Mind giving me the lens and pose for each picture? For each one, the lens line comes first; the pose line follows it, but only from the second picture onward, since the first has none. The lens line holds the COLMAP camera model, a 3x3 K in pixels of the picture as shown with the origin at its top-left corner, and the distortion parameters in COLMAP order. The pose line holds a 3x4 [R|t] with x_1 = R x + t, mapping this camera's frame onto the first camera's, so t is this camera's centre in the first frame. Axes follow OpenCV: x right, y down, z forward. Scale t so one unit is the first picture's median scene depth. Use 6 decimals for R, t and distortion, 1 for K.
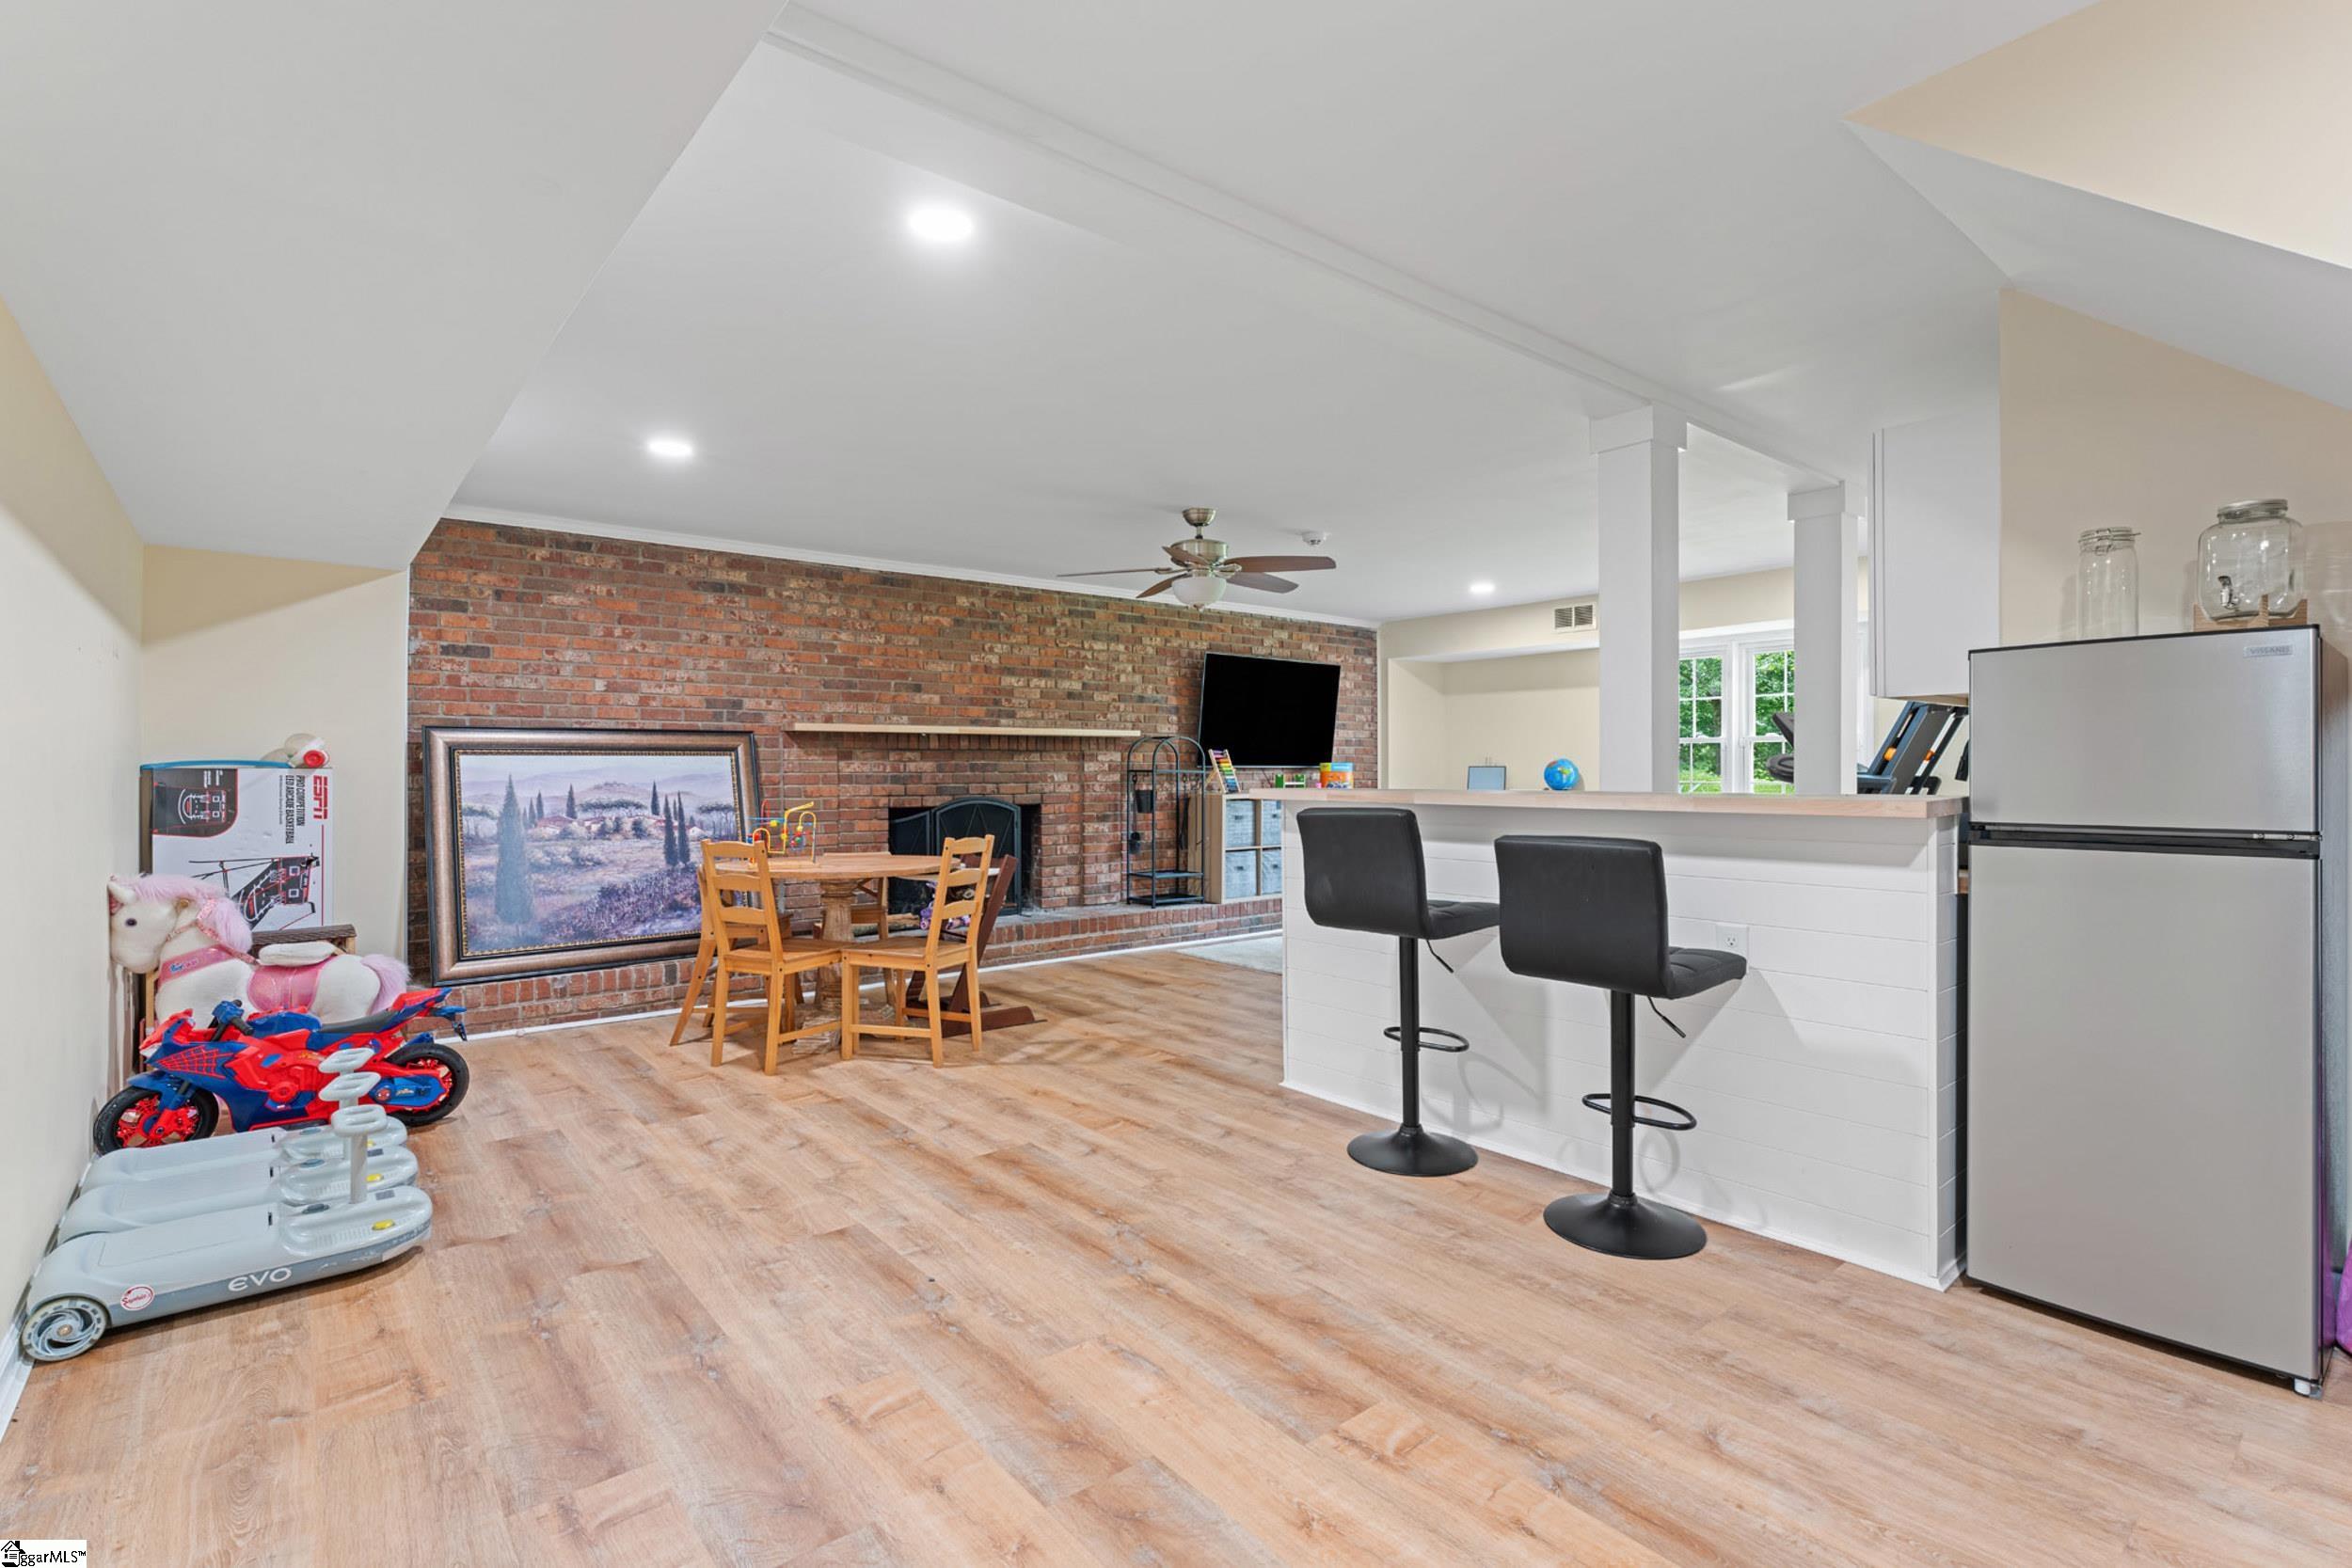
lens RADIAL K [[1075.4, 0, 1175.4], [0, 1075.4, 784.8], [0, 0, 1]] dist [-0.001196, -0.000090]
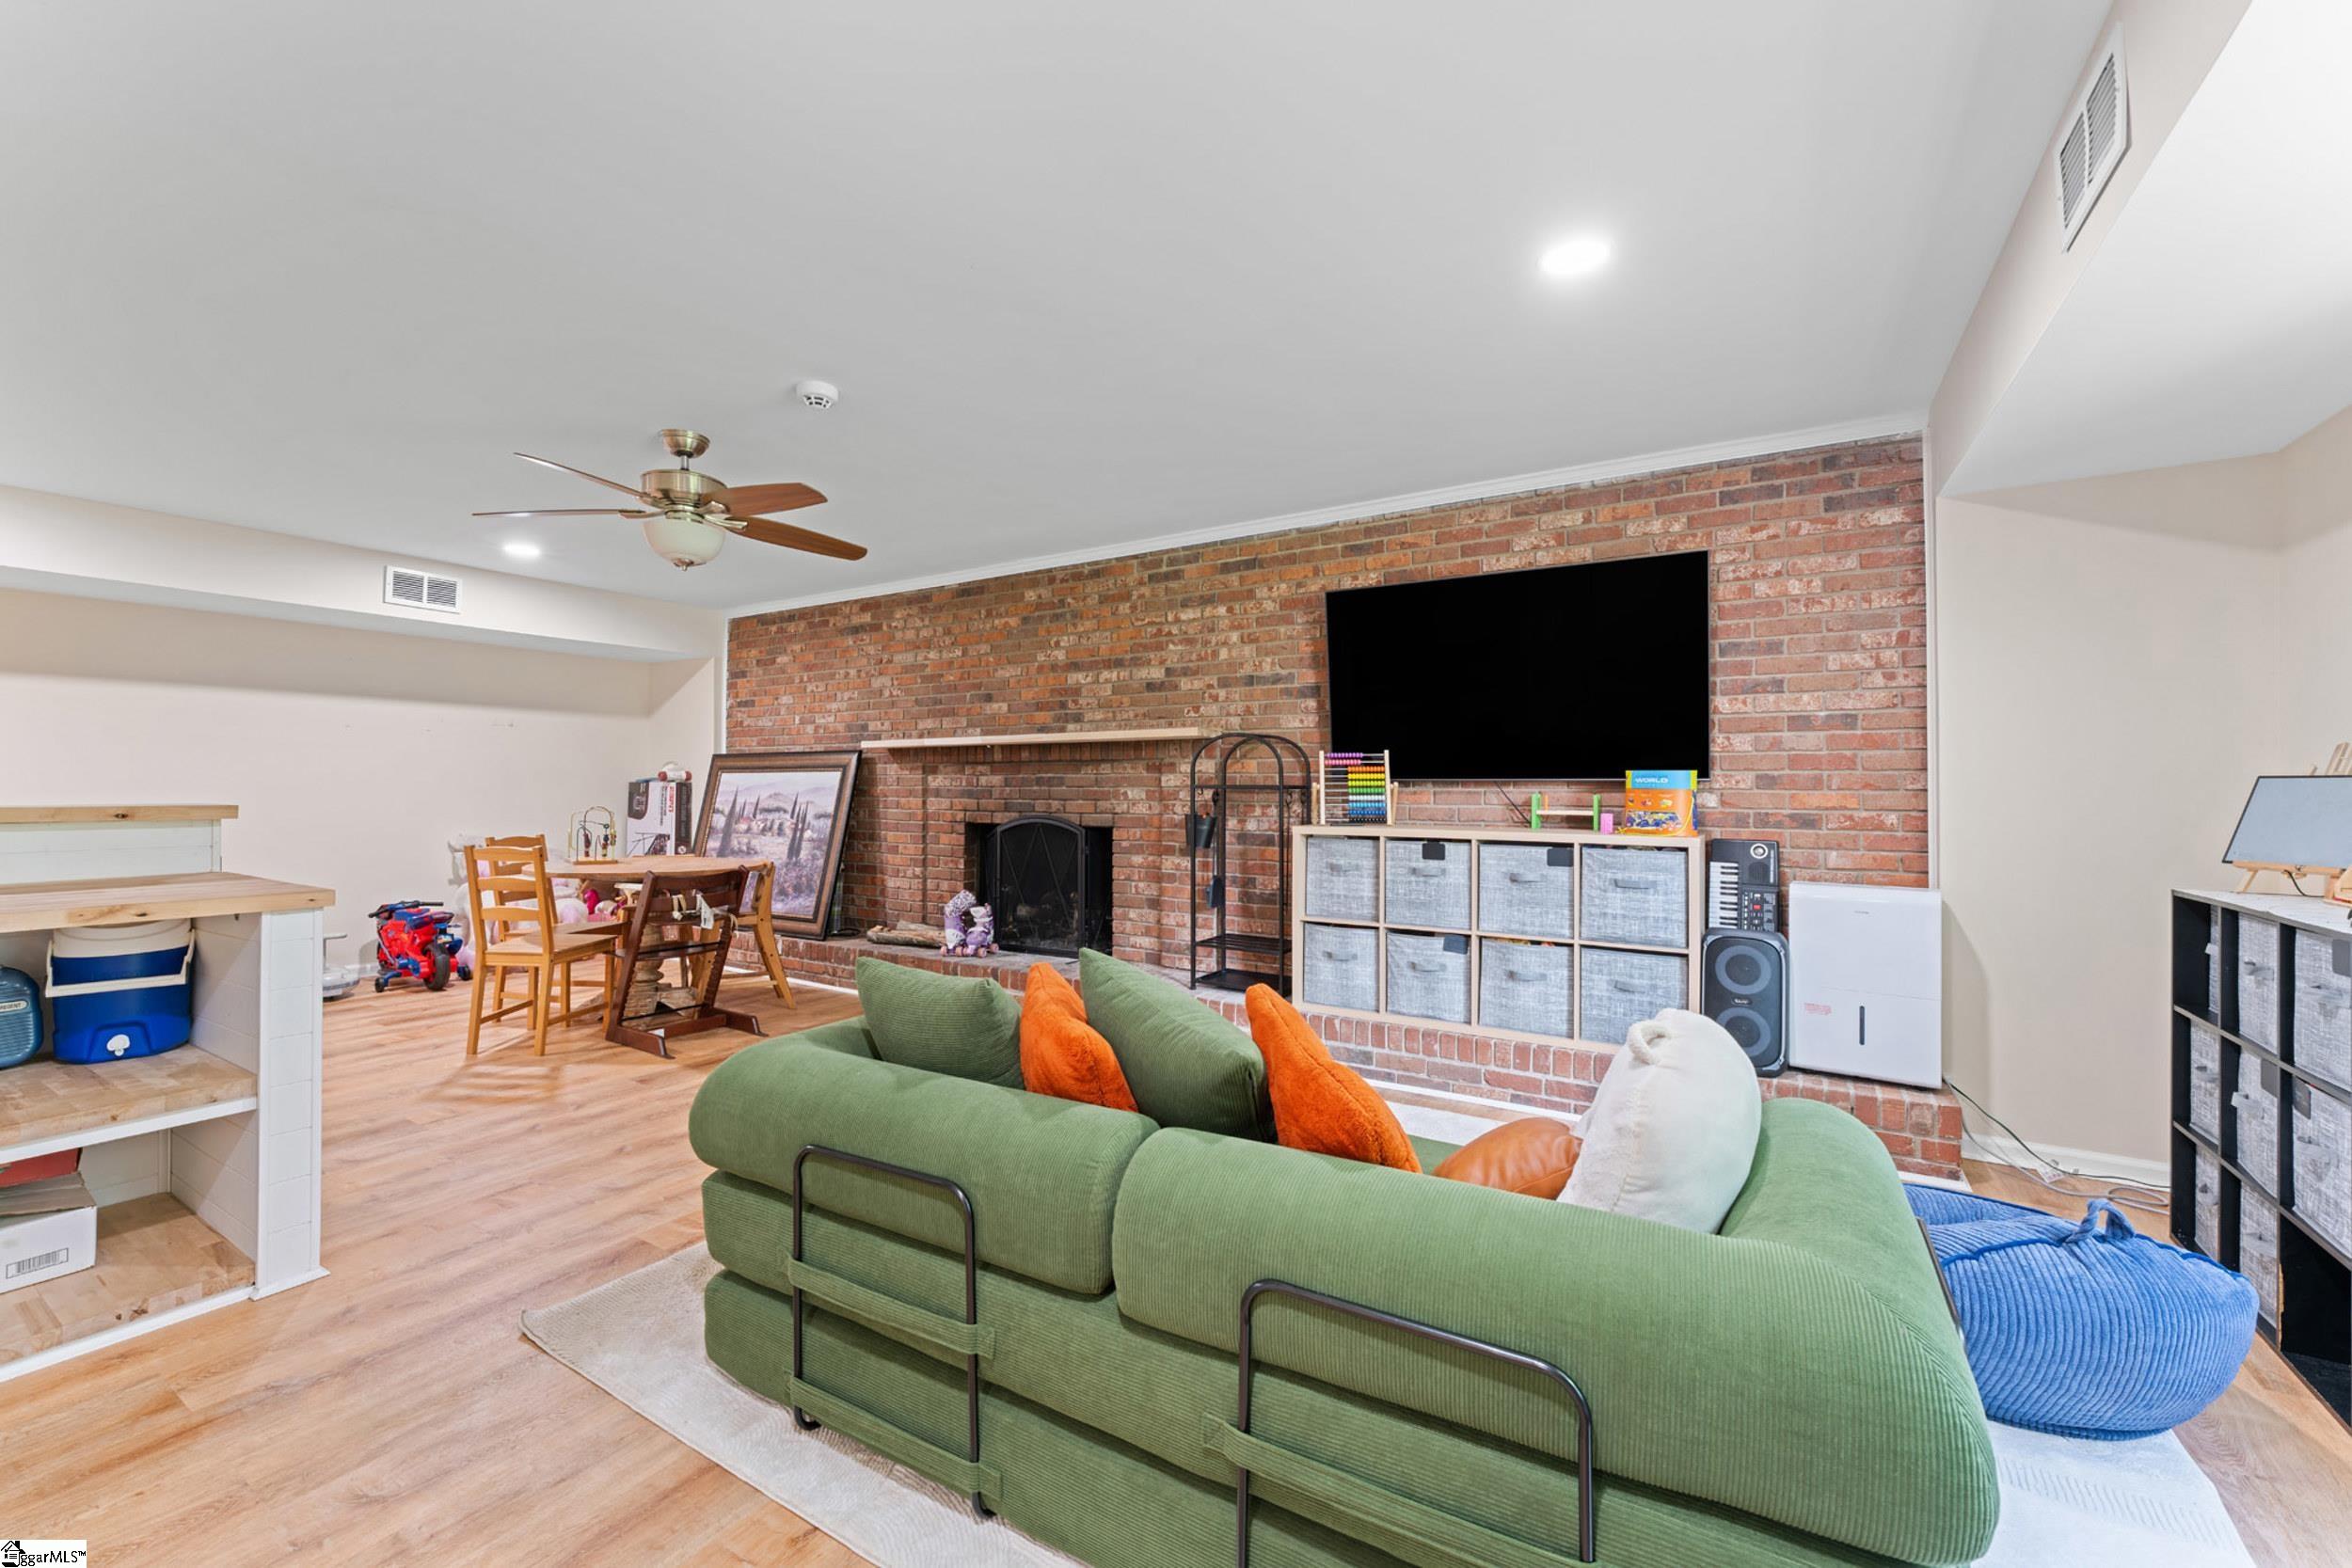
lens RADIAL K [[952.5, 0, 1172.0], [0, 952.5, 780.3], [0, 0, 1]] dist [0.000782, 0.000060]
pose [[0.316110, -0.000613, -0.948722, 0.573479], [-0.014043, 0.999887, -0.005325, -0.014002], [0.948619, 0.015006, 0.316065, 0.838037]]
